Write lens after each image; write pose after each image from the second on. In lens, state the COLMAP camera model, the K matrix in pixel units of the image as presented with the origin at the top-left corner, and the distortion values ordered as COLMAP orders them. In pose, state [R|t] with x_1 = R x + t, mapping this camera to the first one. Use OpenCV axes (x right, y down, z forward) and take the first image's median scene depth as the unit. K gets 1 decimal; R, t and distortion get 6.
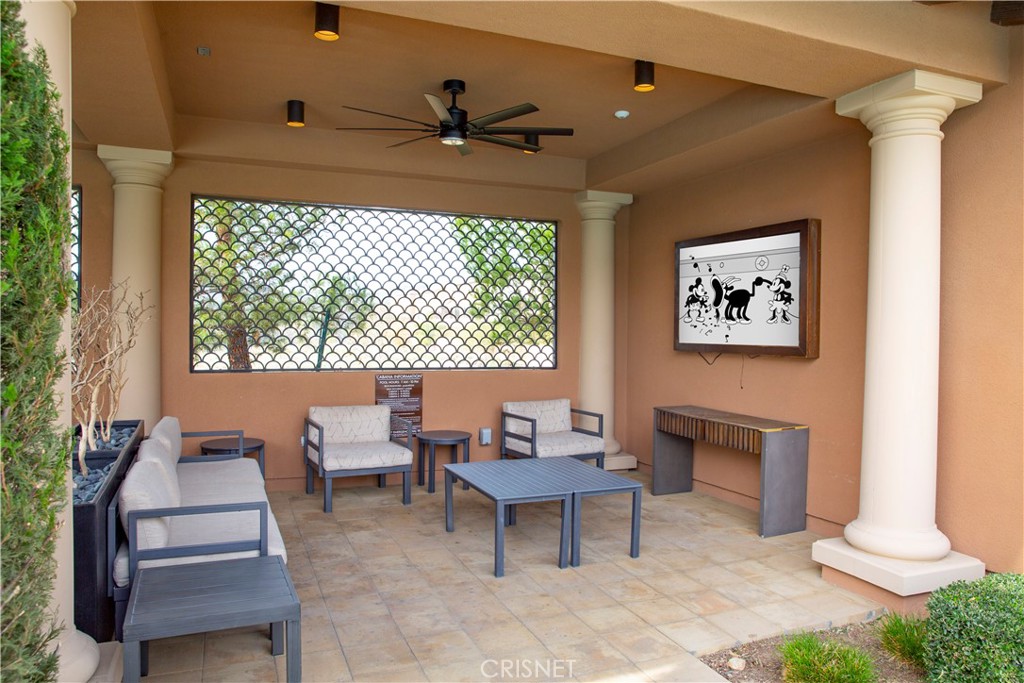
lens RADIAL K [[693.3, 0, 510.5], [0, 693.3, 338.7], [0, 0, 1]] dist [-0.066716, 0.007565]
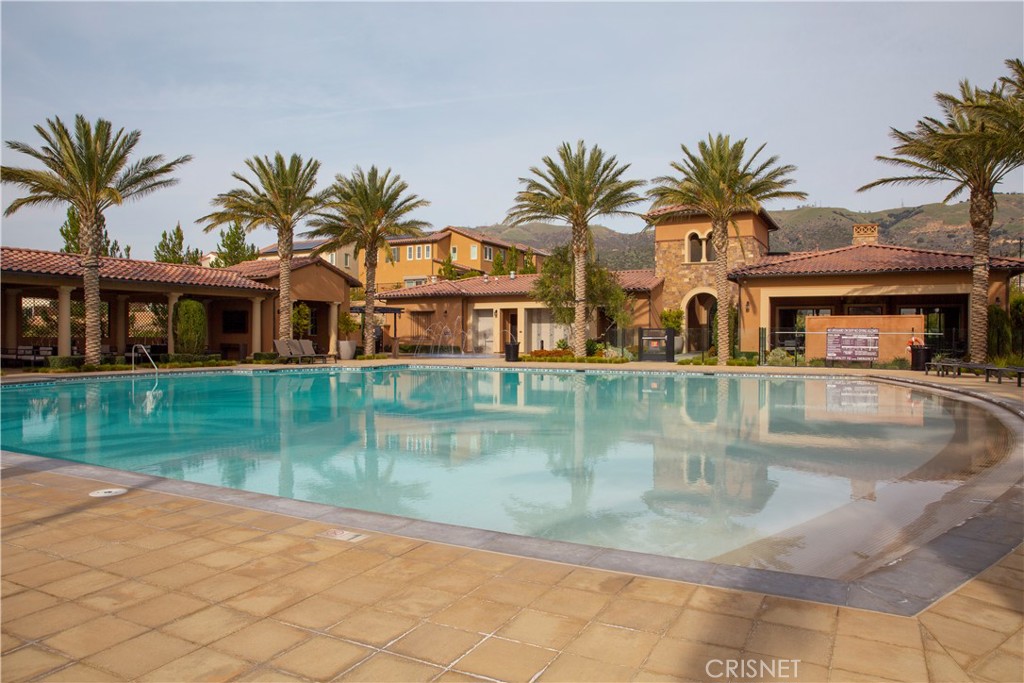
lens RADIAL K [[693.3, 0, 511.1], [0, 693.3, 342.3], [0, 0, 1]] dist [-0.066716, 0.007565]
pose [[0.770722, -0.014562, 0.637005, -1.629658], [0.022141, 0.999747, -0.003935, 0.180467], [-0.636787, 0.017137, 0.770850, -5.157497]]
